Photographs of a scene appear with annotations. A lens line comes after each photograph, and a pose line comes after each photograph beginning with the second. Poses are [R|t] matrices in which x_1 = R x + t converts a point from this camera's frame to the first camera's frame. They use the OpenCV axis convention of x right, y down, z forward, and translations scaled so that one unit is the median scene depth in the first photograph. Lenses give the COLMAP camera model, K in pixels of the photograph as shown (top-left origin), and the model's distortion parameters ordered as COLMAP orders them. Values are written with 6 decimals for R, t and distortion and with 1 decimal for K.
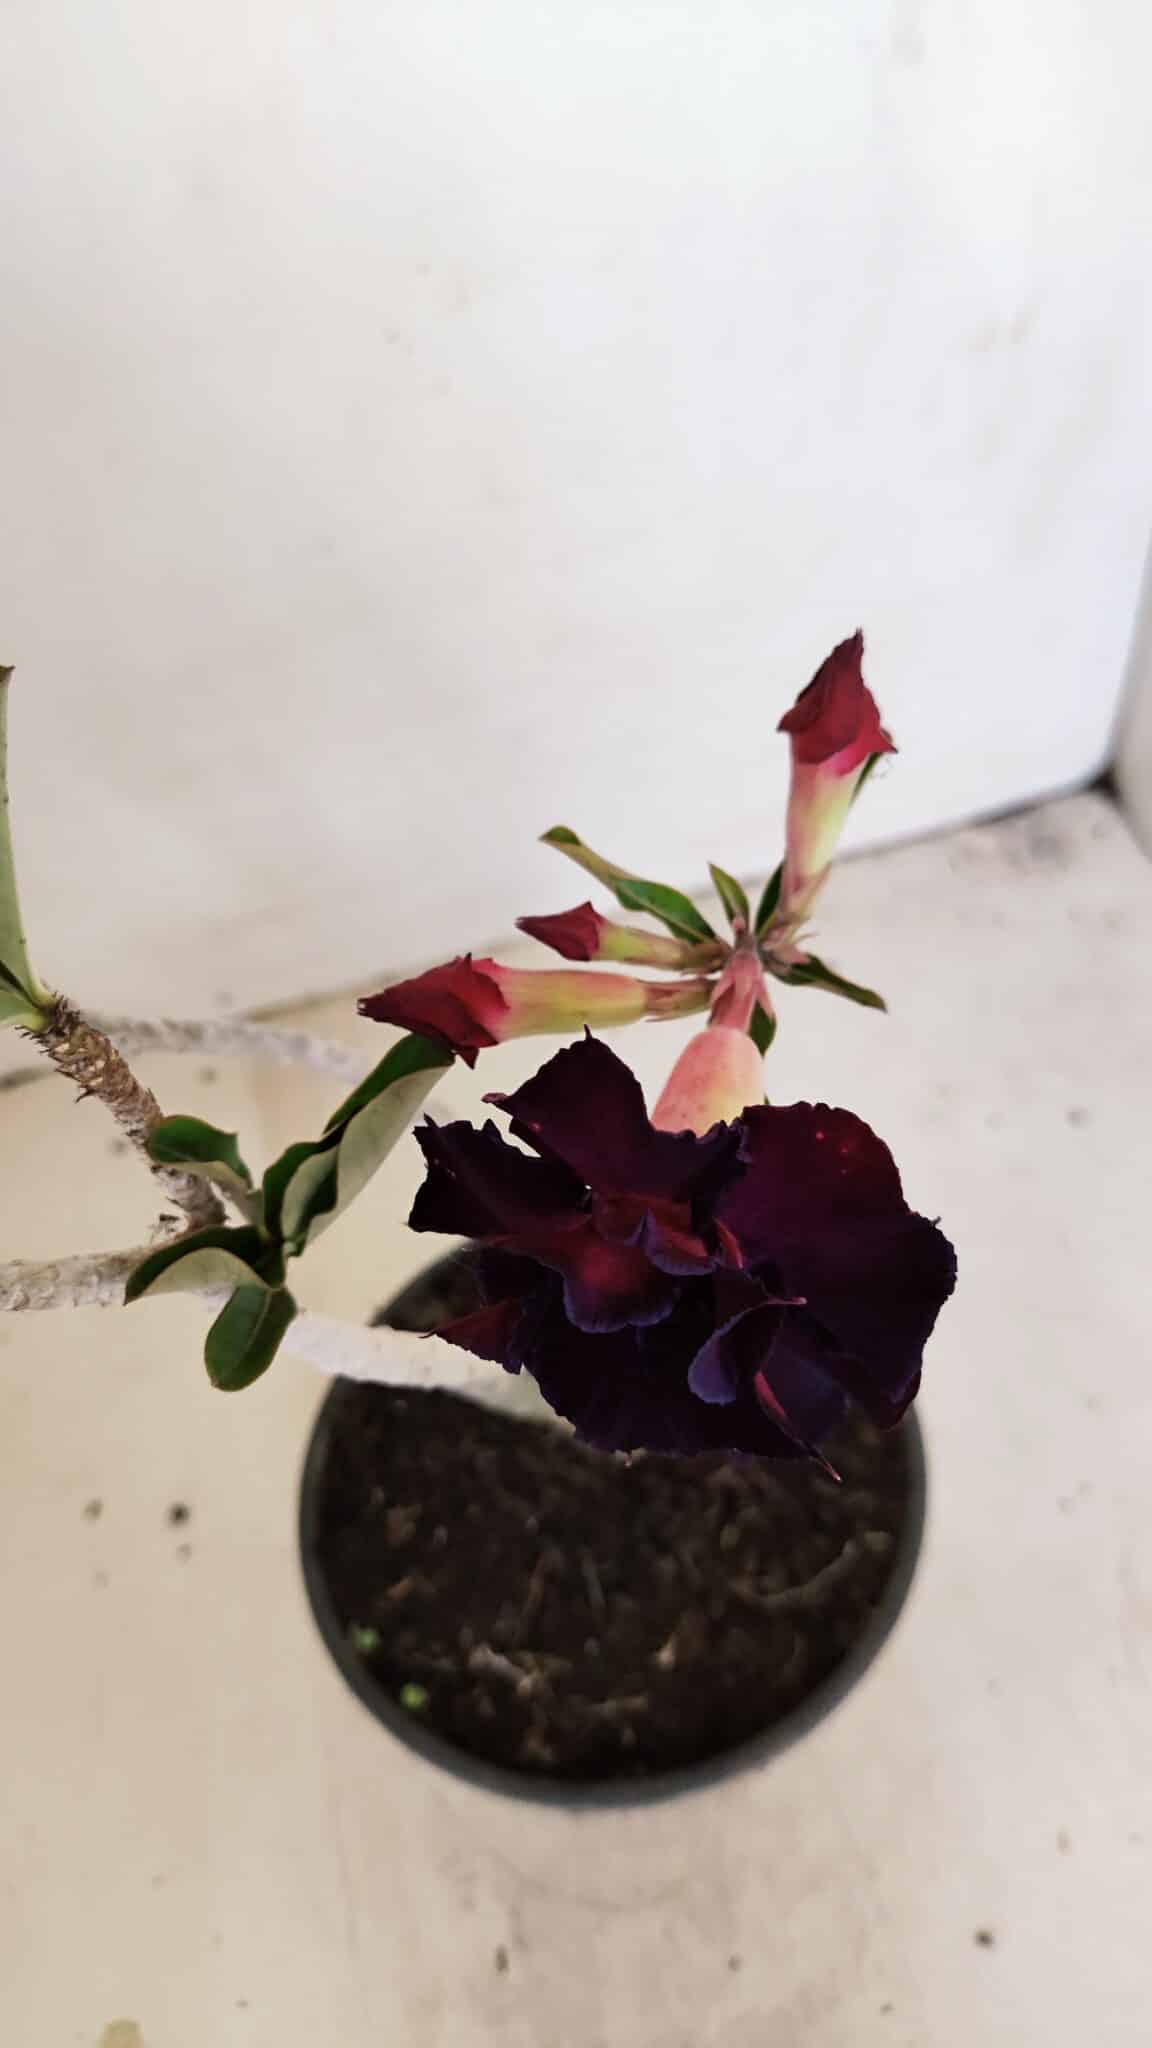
lens RADIAL K [[1606.9, 0, 558.1], [0, 1606.9, 1010.6], [0, 0, 1]] dist [0.047827, -0.088632]
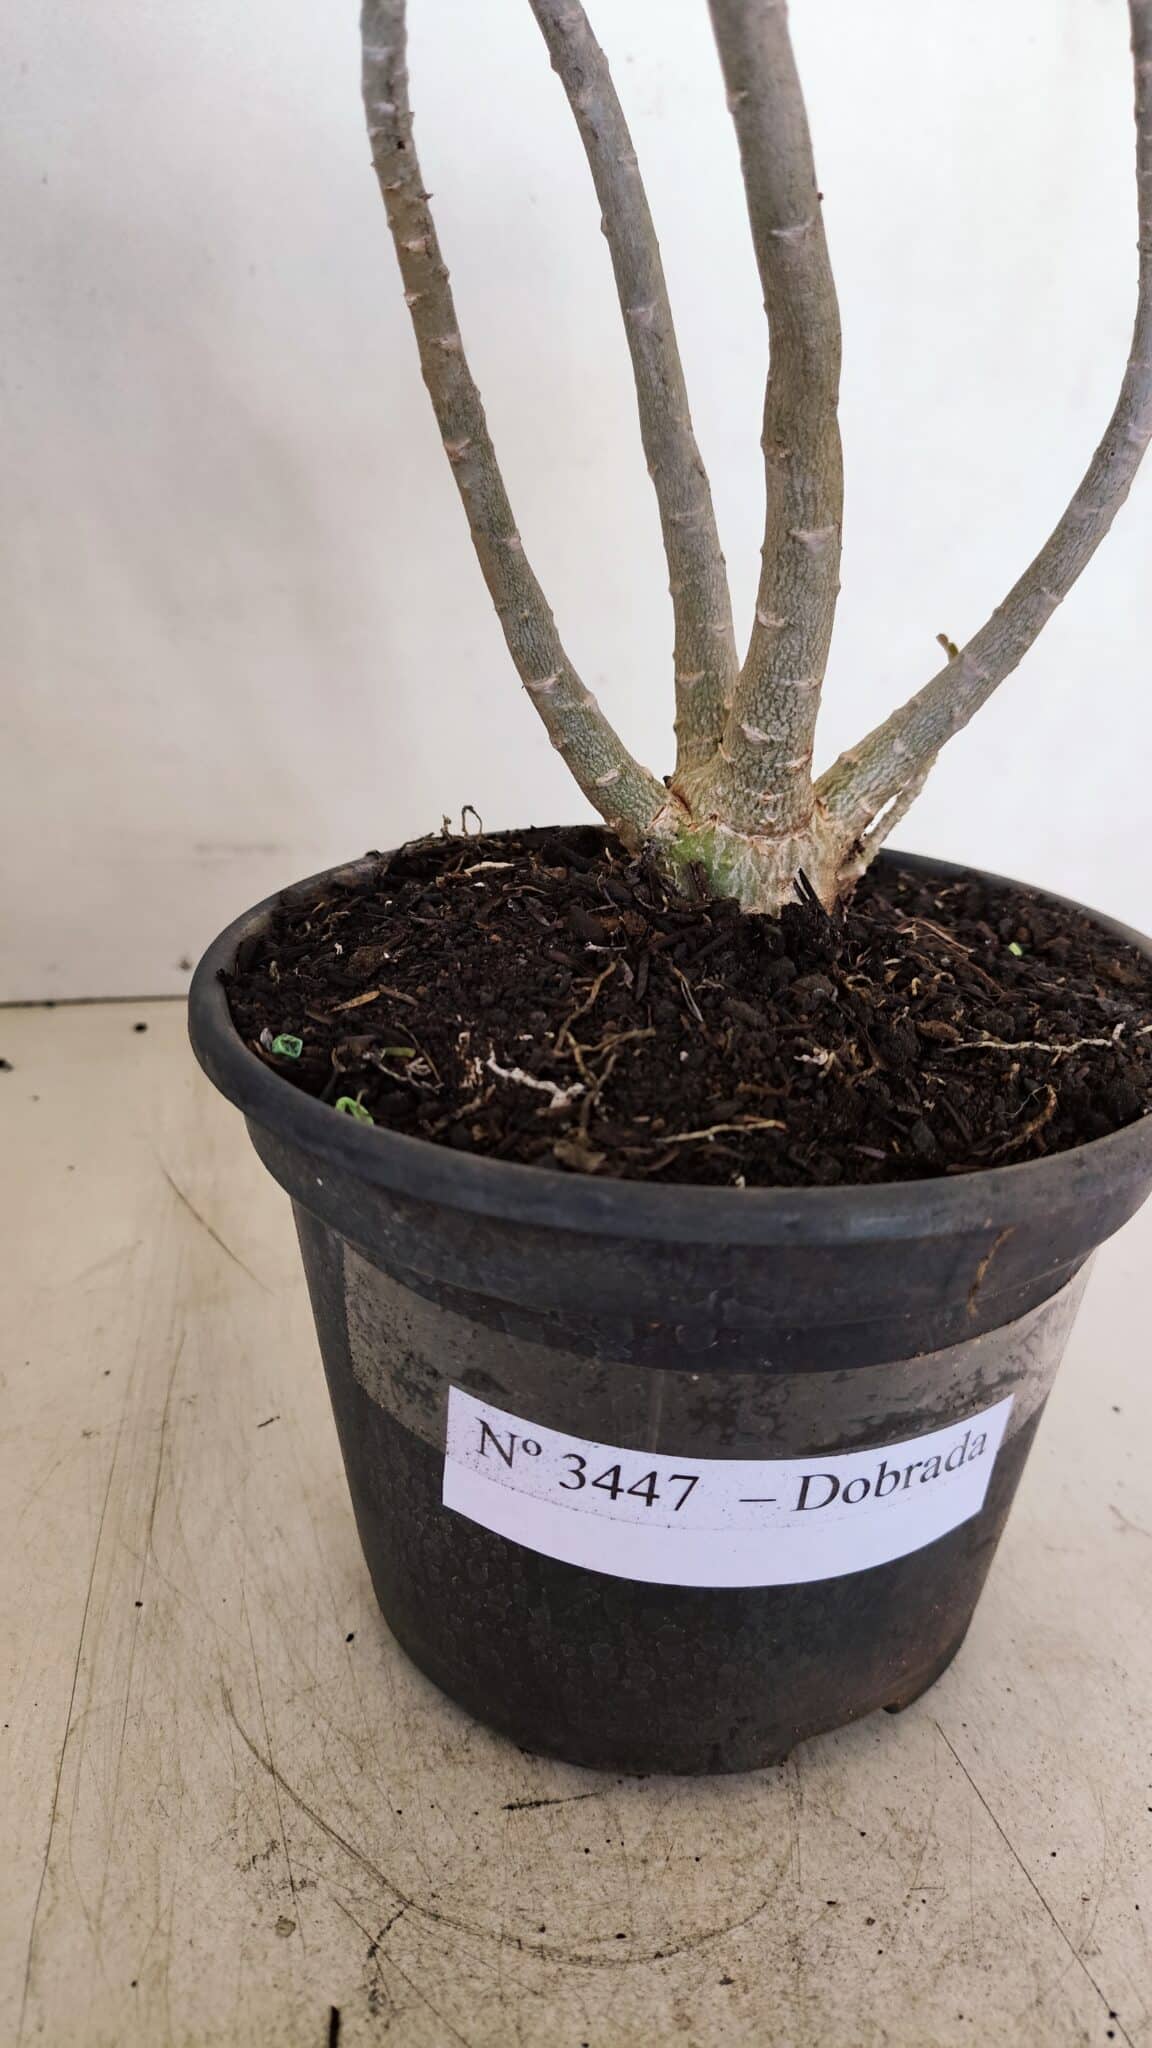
lens RADIAL K [[1606.9, 0, 577.3], [0, 1606.9, 1011.9], [0, 0, 1]] dist [0.047827, -0.088632]
pose [[0.984776, 0.173510, 0.010521, -0.021065], [-0.144117, 0.848795, -0.508702, 0.564786], [-0.097195, 0.499442, 0.860878, 0.426853]]
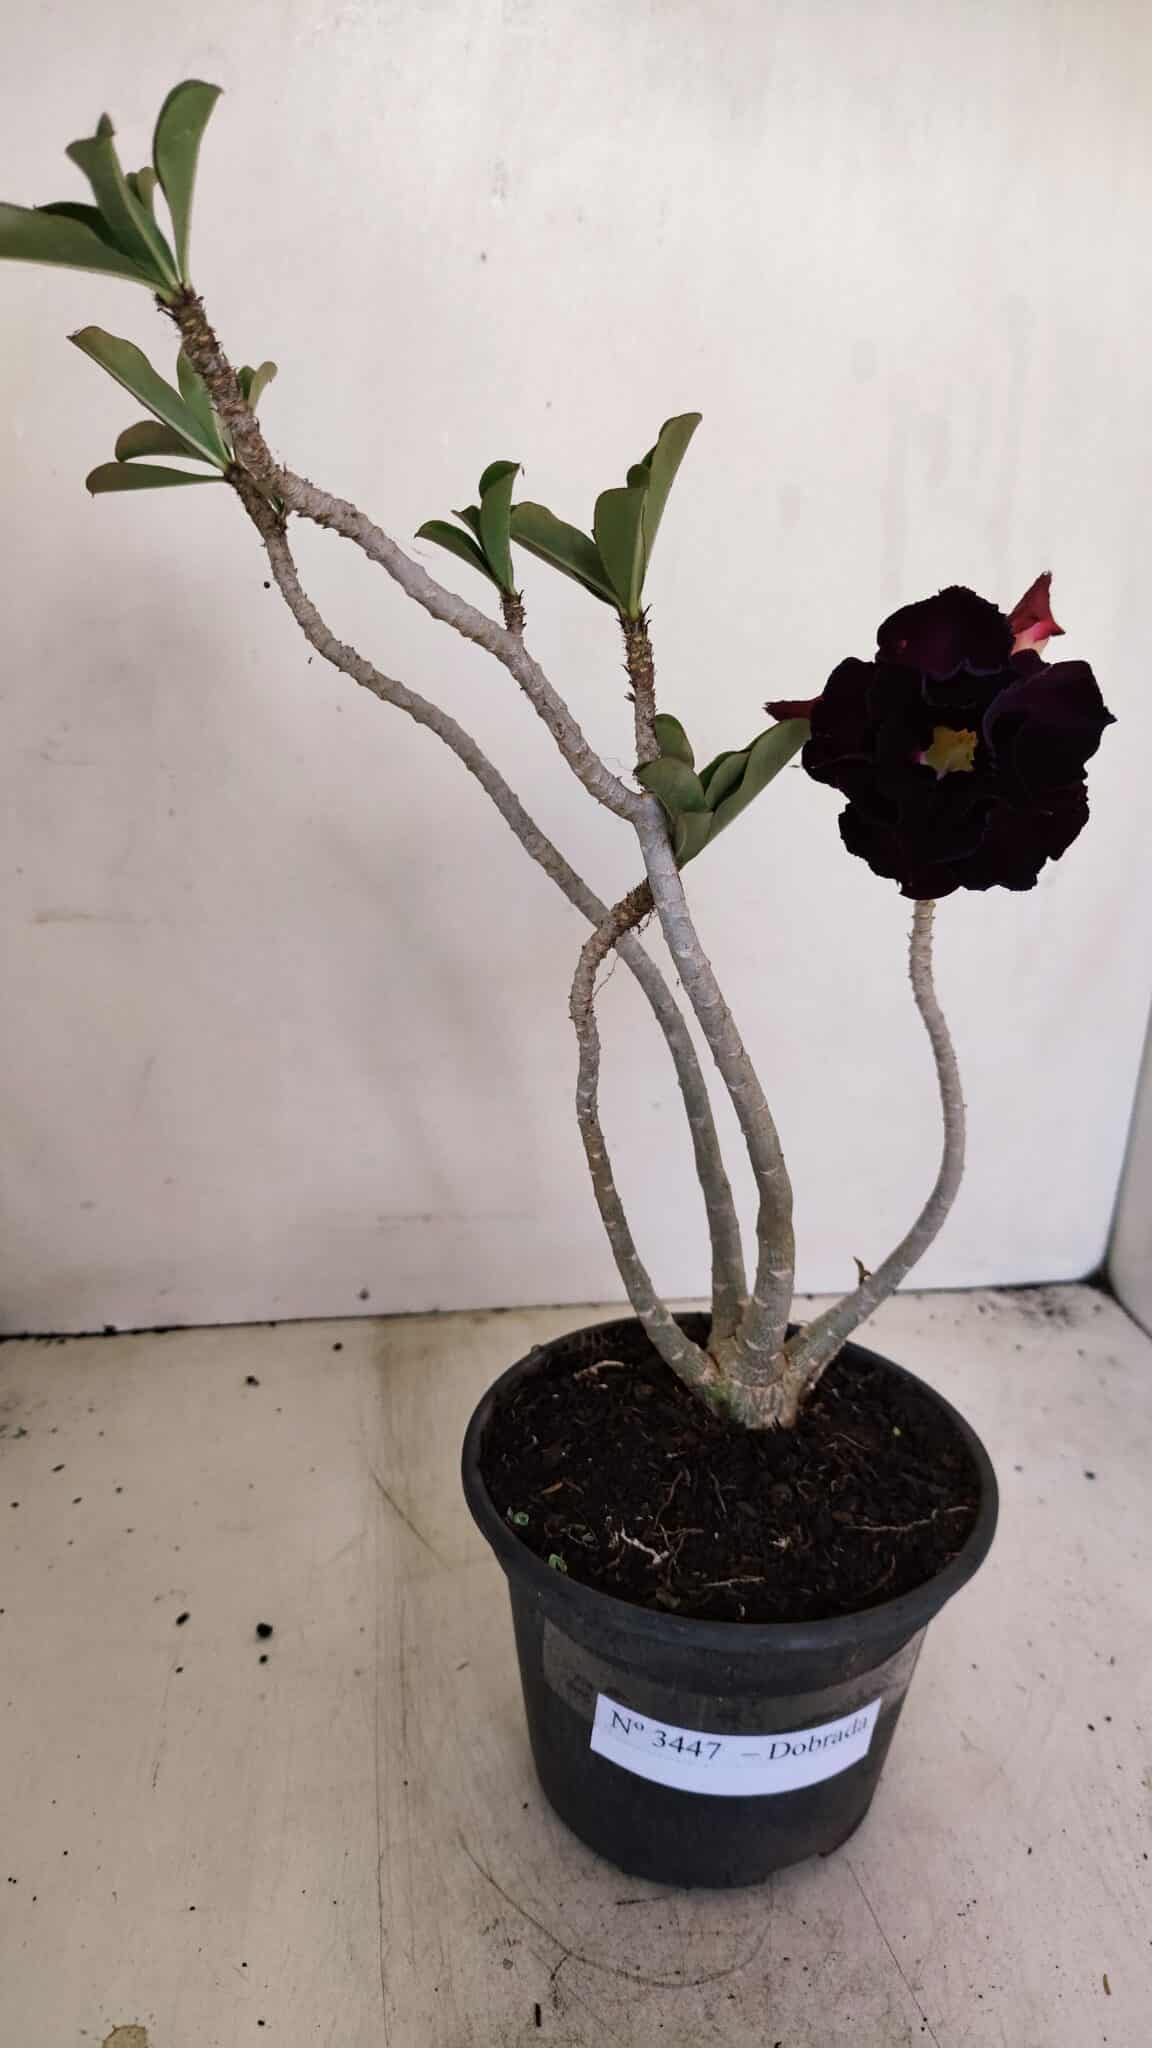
lens RADIAL K [[1606.9, 0, 570.0], [0, 1606.9, 1007.3], [0, 0, 1]] dist [0.047827, -0.088632]
pose [[0.981601, 0.190499, -0.012997, -0.119159], [-0.166650, 0.821507, -0.545302, 0.616929], [-0.093202, 0.537435, 0.838139, -0.151195]]
